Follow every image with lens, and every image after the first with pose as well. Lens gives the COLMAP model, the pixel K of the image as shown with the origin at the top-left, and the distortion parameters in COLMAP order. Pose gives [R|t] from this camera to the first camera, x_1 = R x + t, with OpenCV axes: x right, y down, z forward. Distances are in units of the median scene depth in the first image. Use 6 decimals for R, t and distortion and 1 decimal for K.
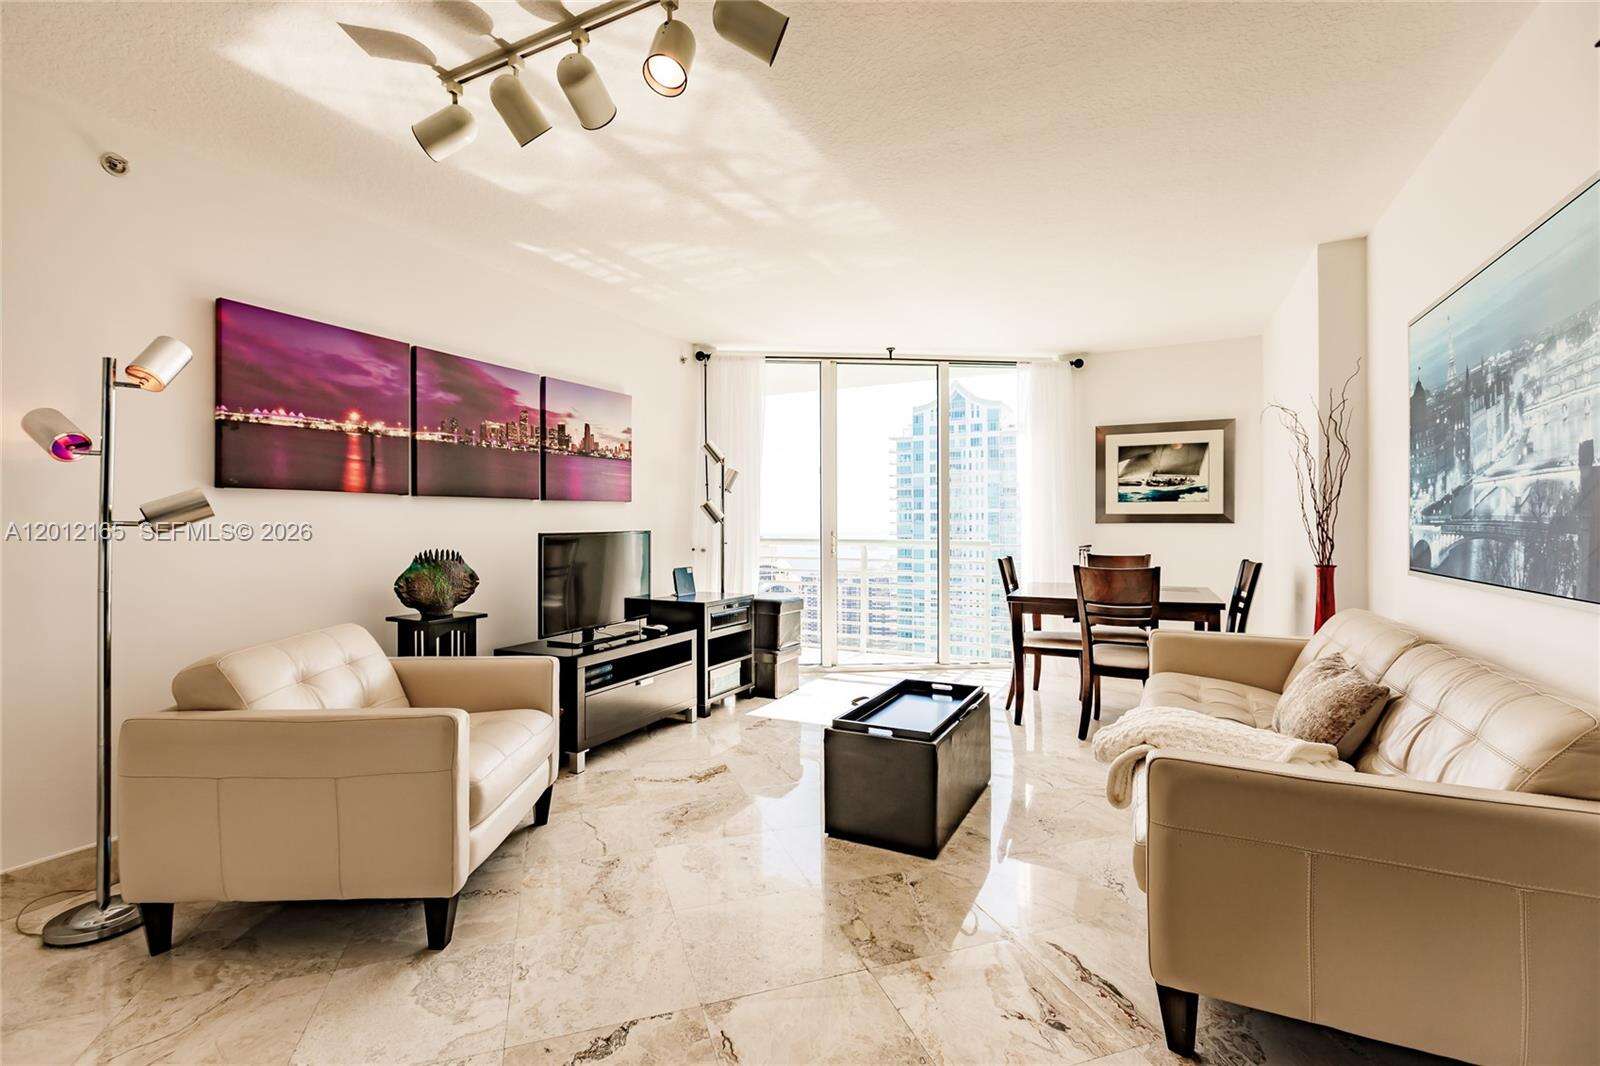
lens RADIAL K [[717.6, 0, 800.0], [0, 717.6, 533.0], [0, 0, 1]] dist [-0.000425, -0.000656]
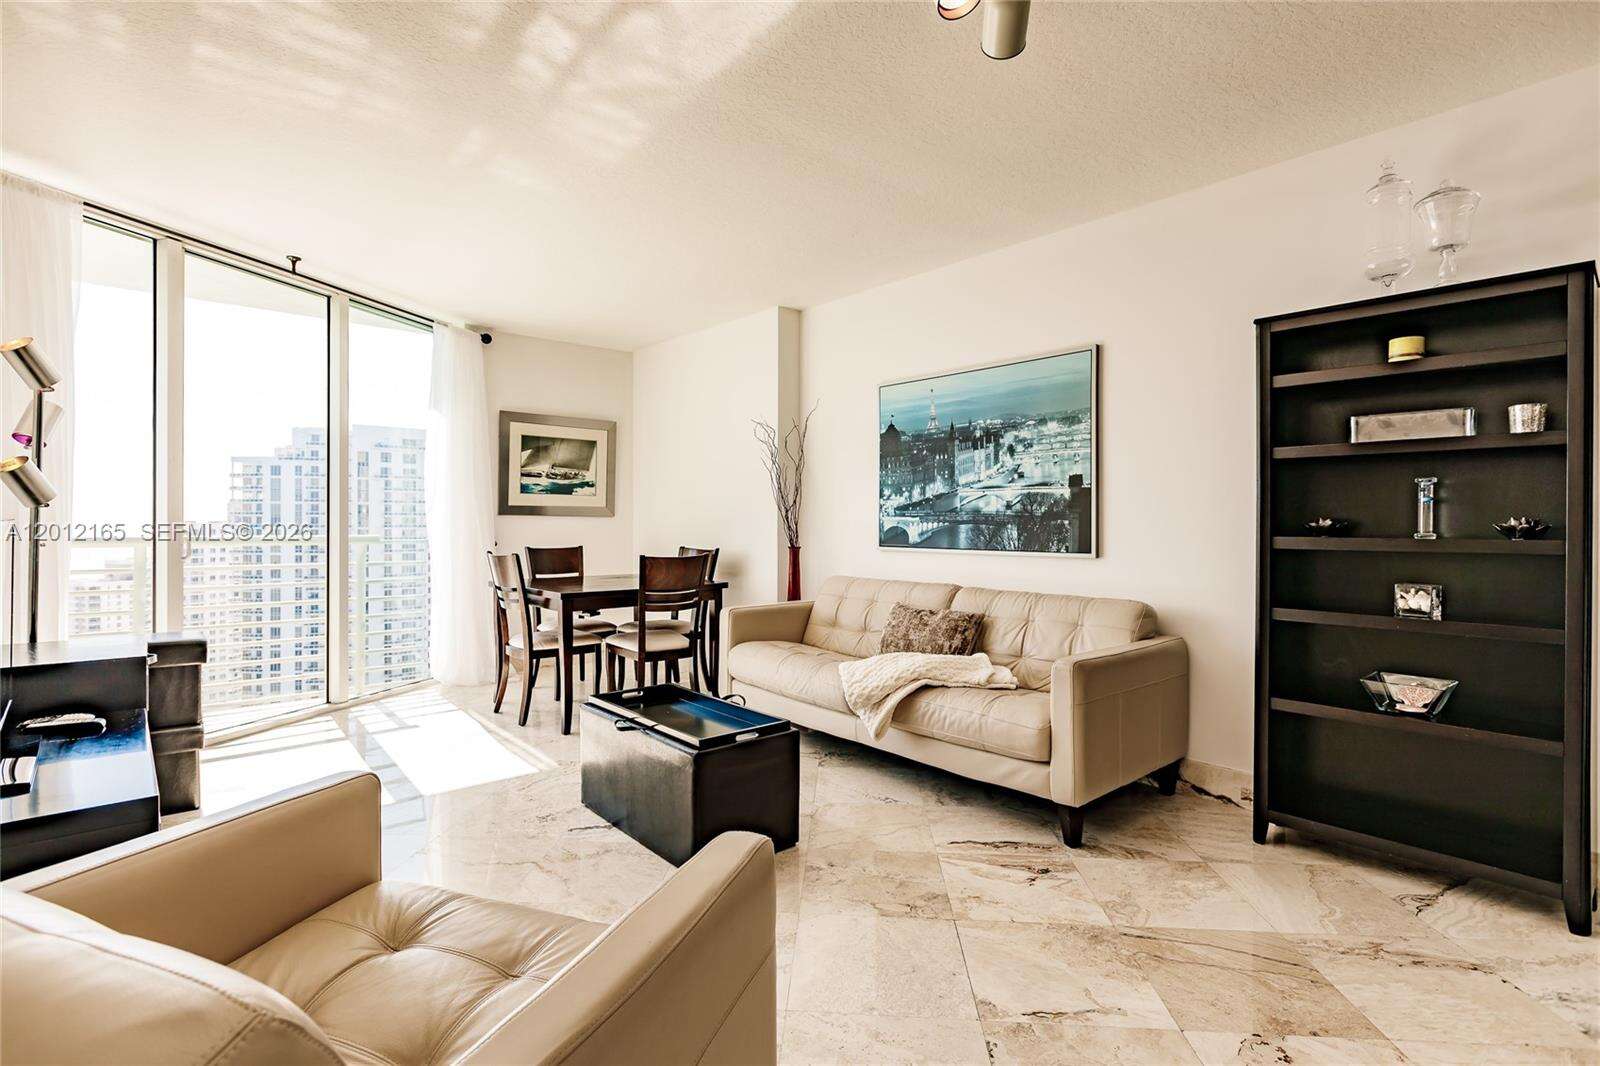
lens RADIAL K [[777.2, 0, 794.1], [0, 777.2, 528.0], [0, 0, 1]] dist [-0.003701, 0.000095]
pose [[0.377402, -0.004416, 0.926039, -0.604787], [0.007366, 0.999971, 0.001766, 0.006891], [-0.926020, 0.006155, 0.377424, 0.435977]]
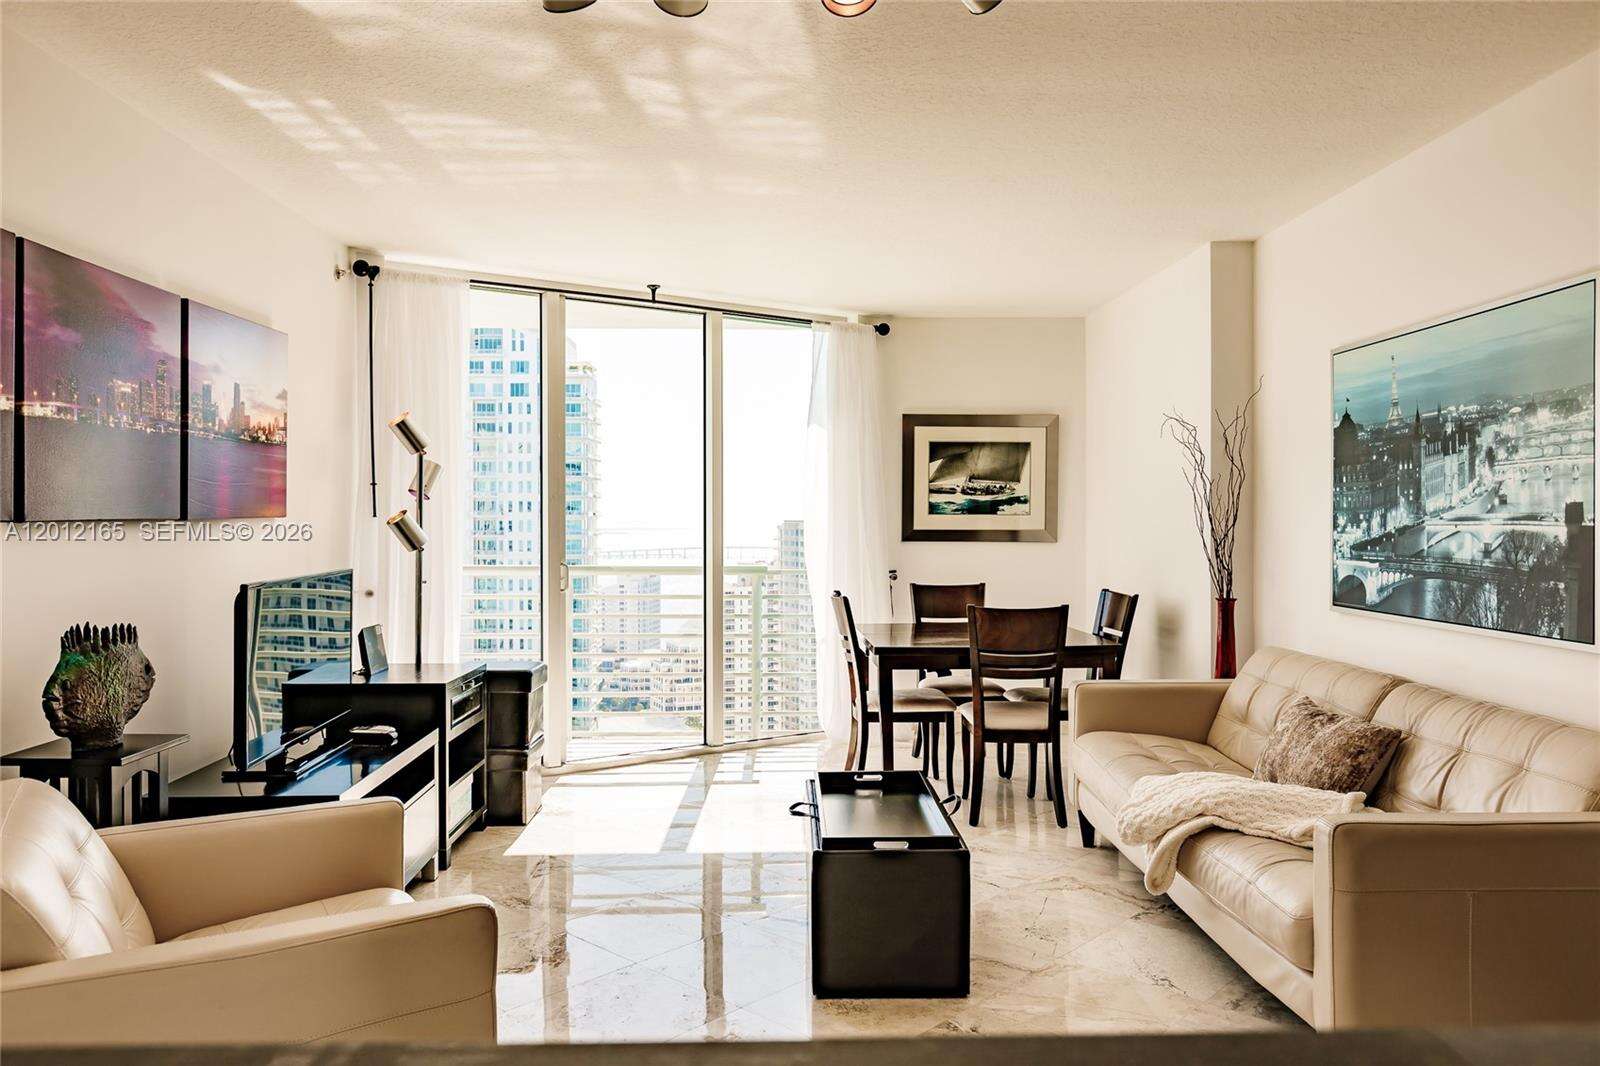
lens RADIAL K [[1135.3, 0, 798.6], [0, 1135.3, 530.4], [0, 0, 1]] dist [0.003269, 0.003052]
pose [[0.878443, -0.003521, 0.477834, -0.418307], [0.003846, 0.999993, 0.000299, -0.042491], [-0.477831, 0.001575, 0.878450, -0.005014]]
